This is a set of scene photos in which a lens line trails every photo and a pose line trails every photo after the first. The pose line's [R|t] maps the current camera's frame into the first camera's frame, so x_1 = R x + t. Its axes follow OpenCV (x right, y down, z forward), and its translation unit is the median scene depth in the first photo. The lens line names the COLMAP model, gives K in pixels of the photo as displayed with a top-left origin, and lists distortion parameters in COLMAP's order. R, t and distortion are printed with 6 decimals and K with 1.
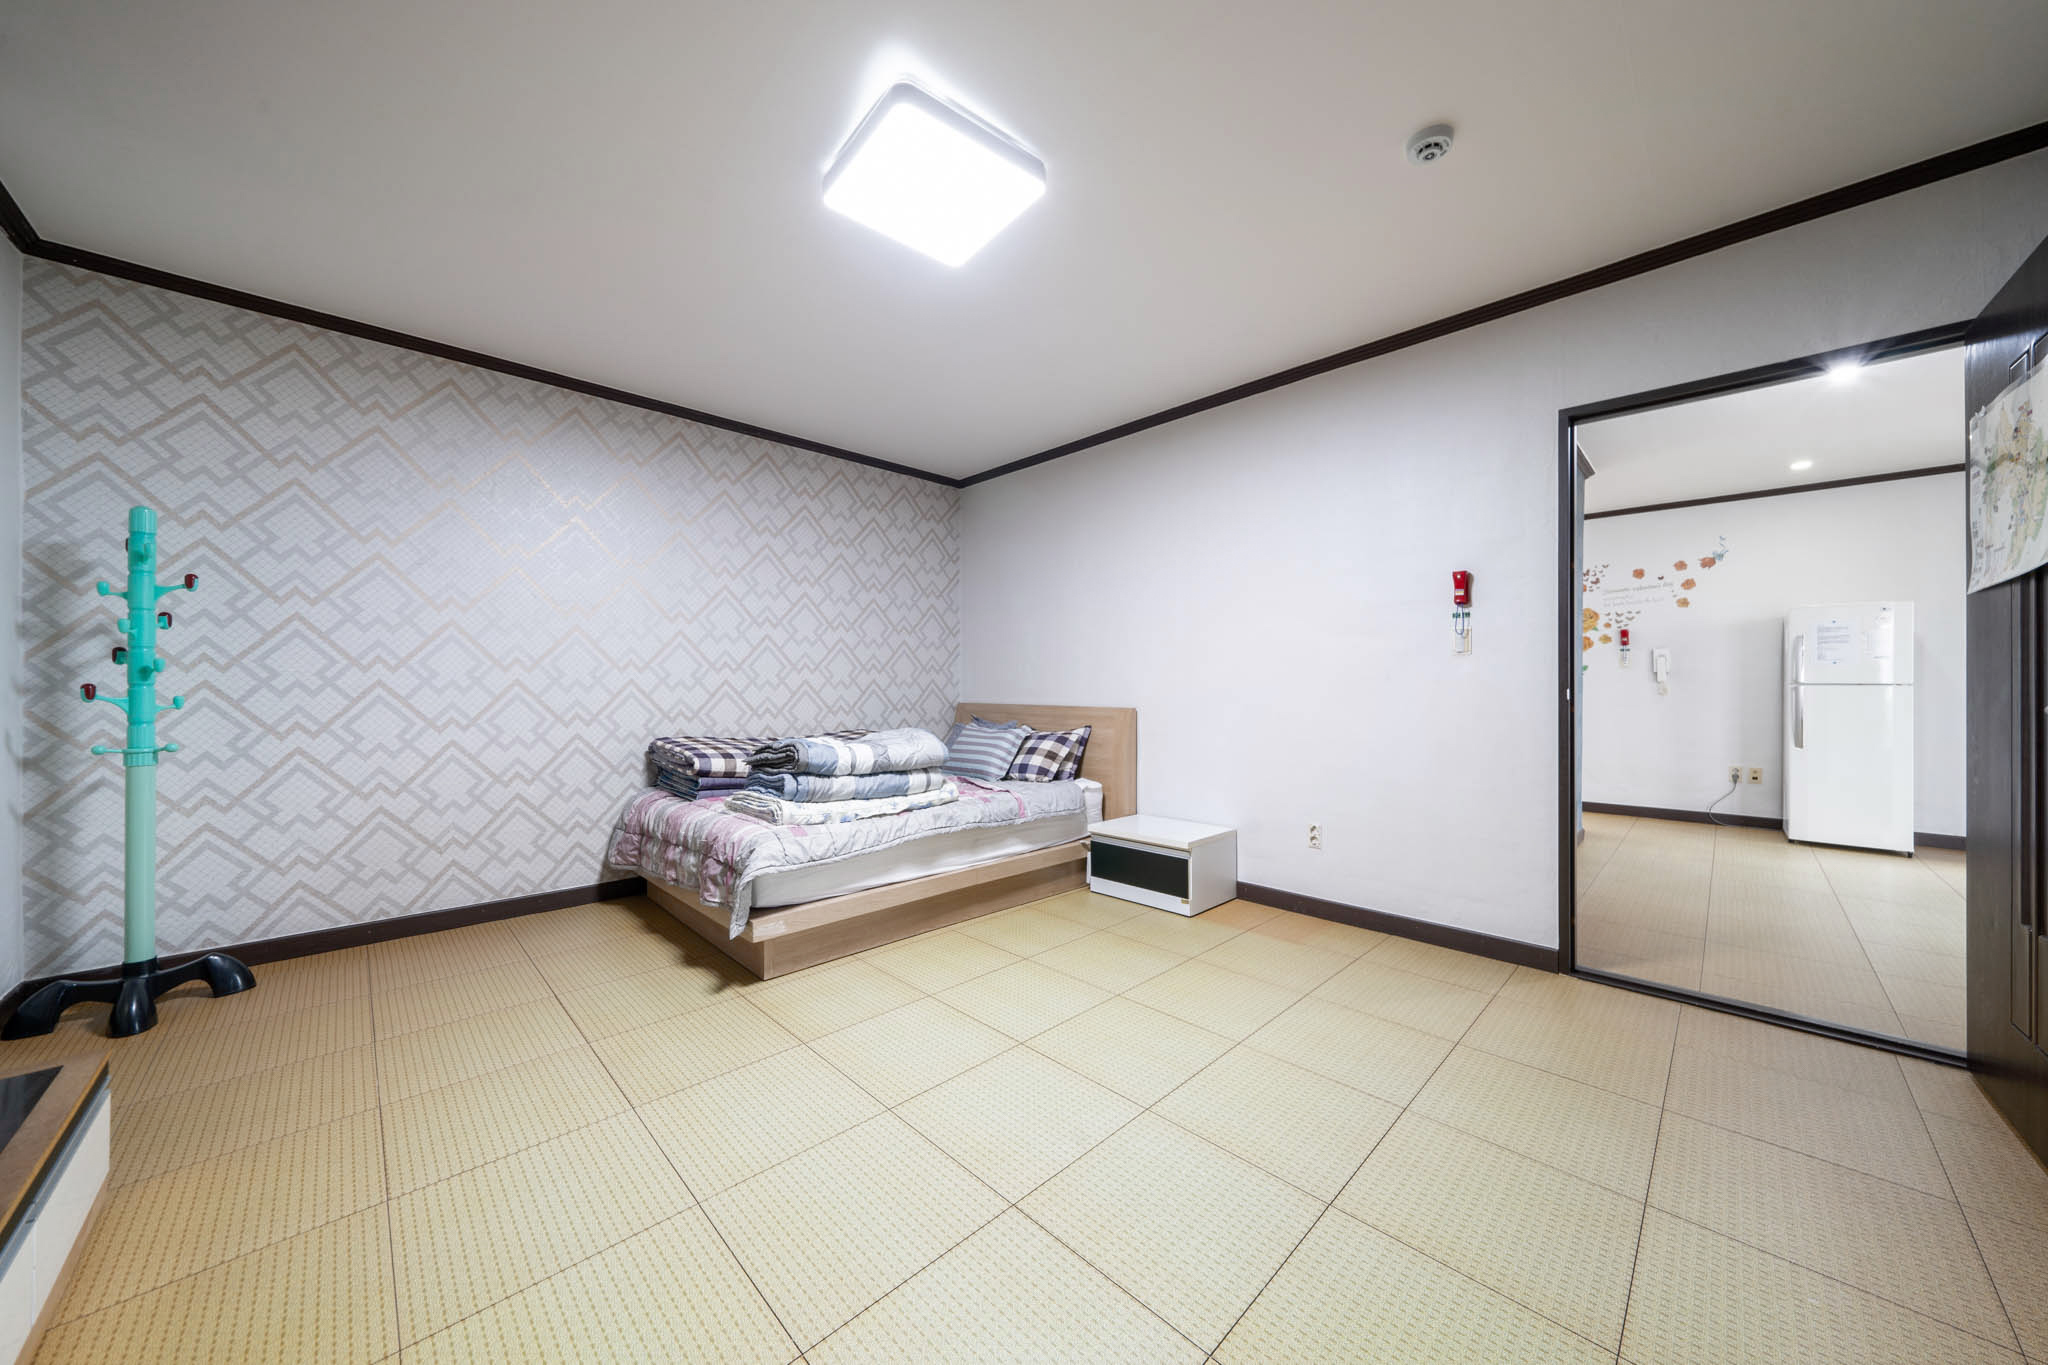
lens RADIAL K [[704.4, 0, 1043.1], [0, 704.4, 681.9], [0, 0, 1]] dist [-0.001291, 0.000215]
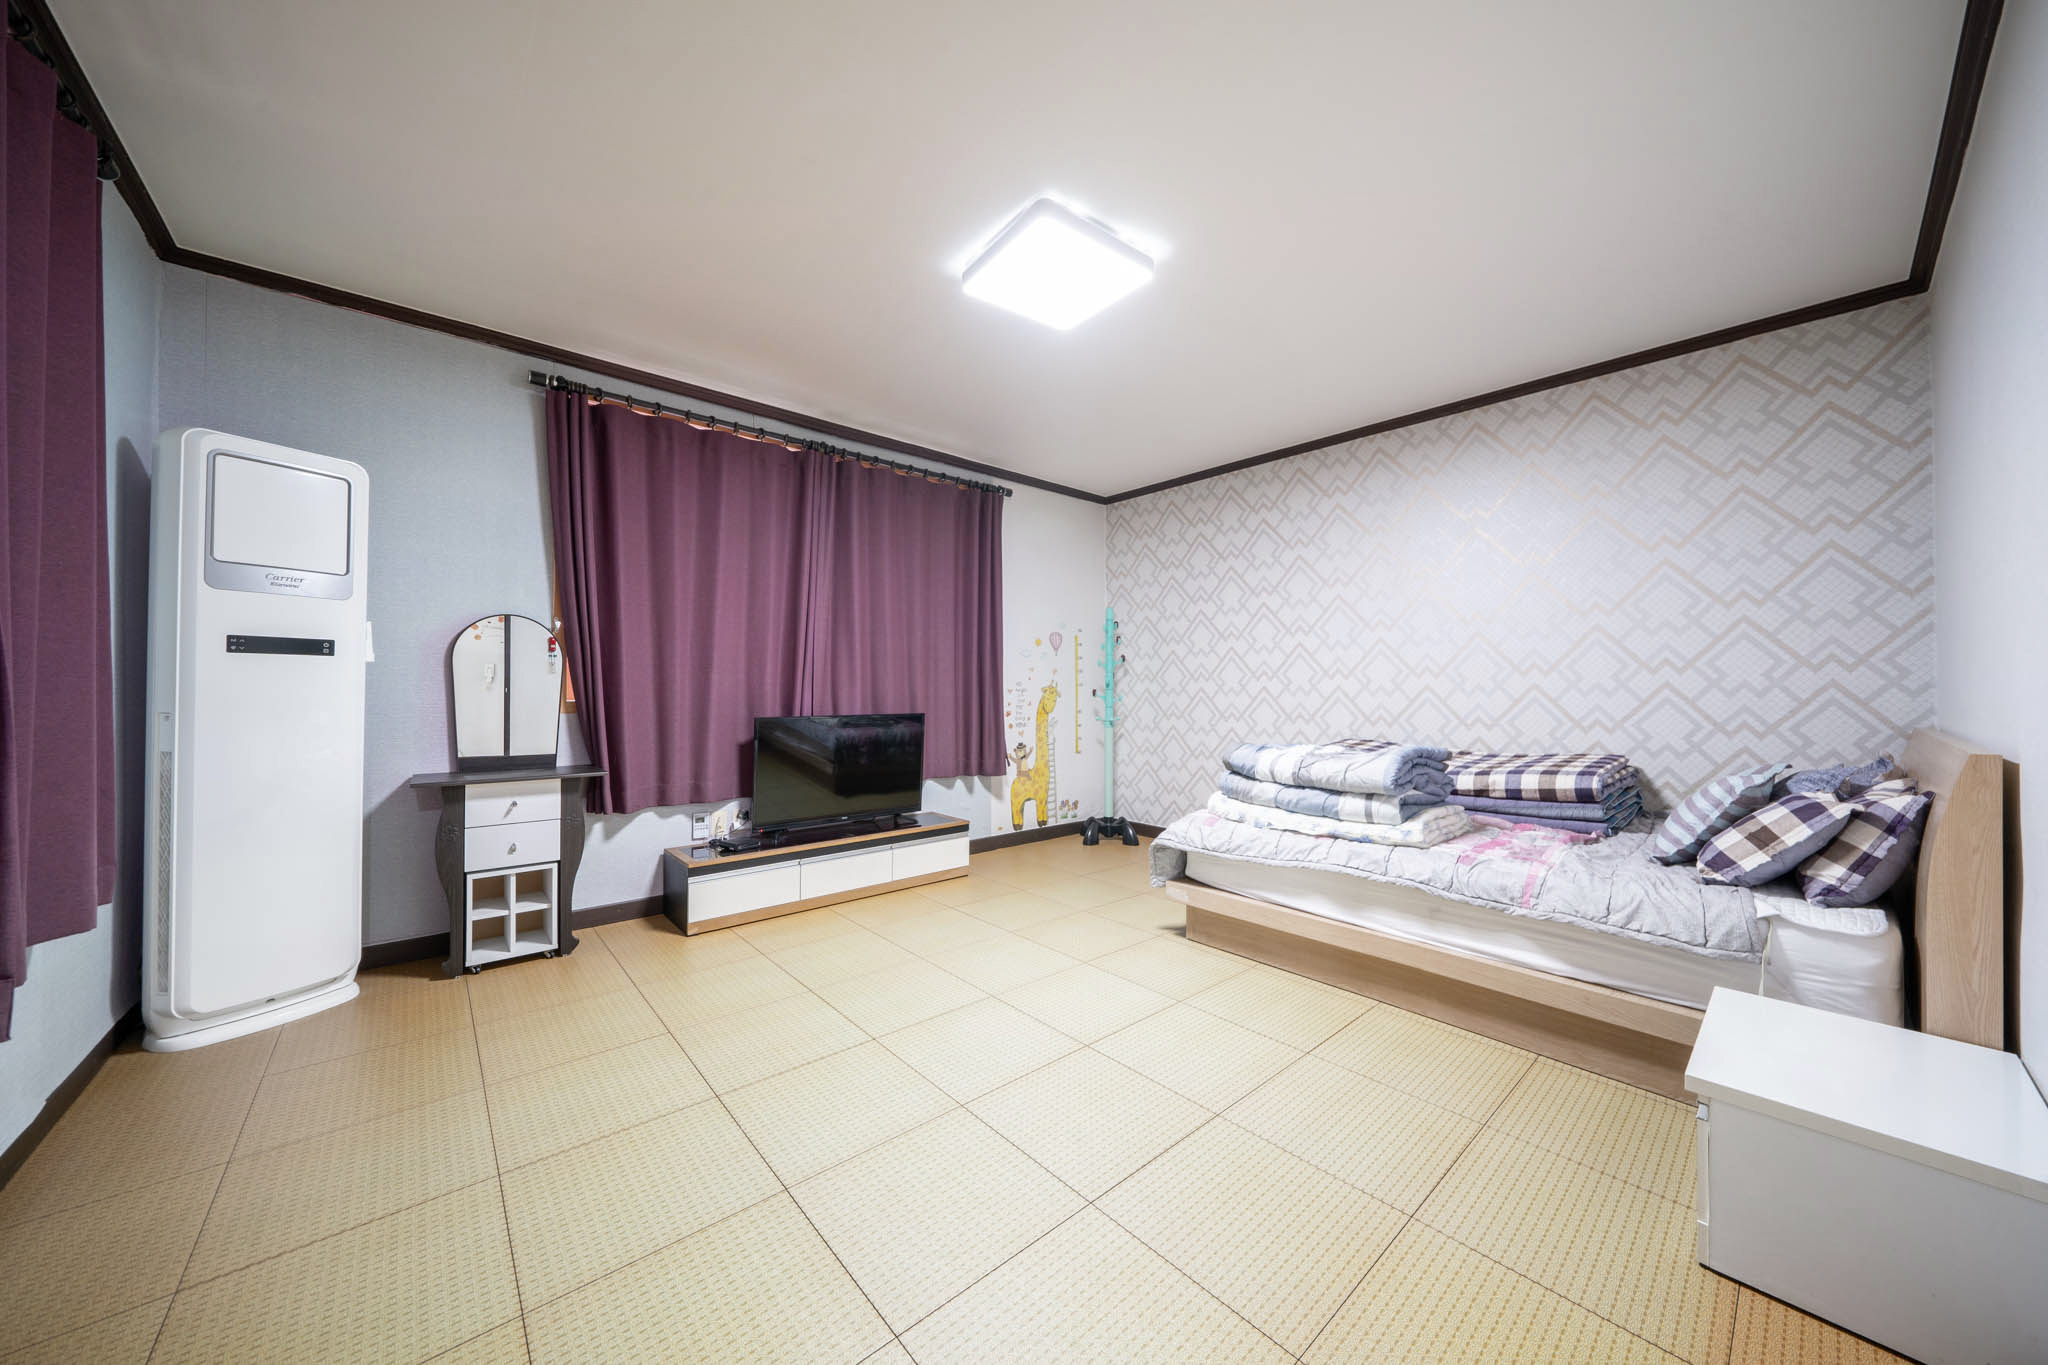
lens RADIAL K [[704.4, 0, 1033.6], [0, 704.4, 685.2], [0, 0, 1]] dist [-0.001291, 0.000215]
pose [[-0.056658, -0.002886, -0.998389, 0.672711], [0.005784, 0.999978, -0.003219, -0.002963], [0.998377, -0.005957, -0.056640, 0.666452]]
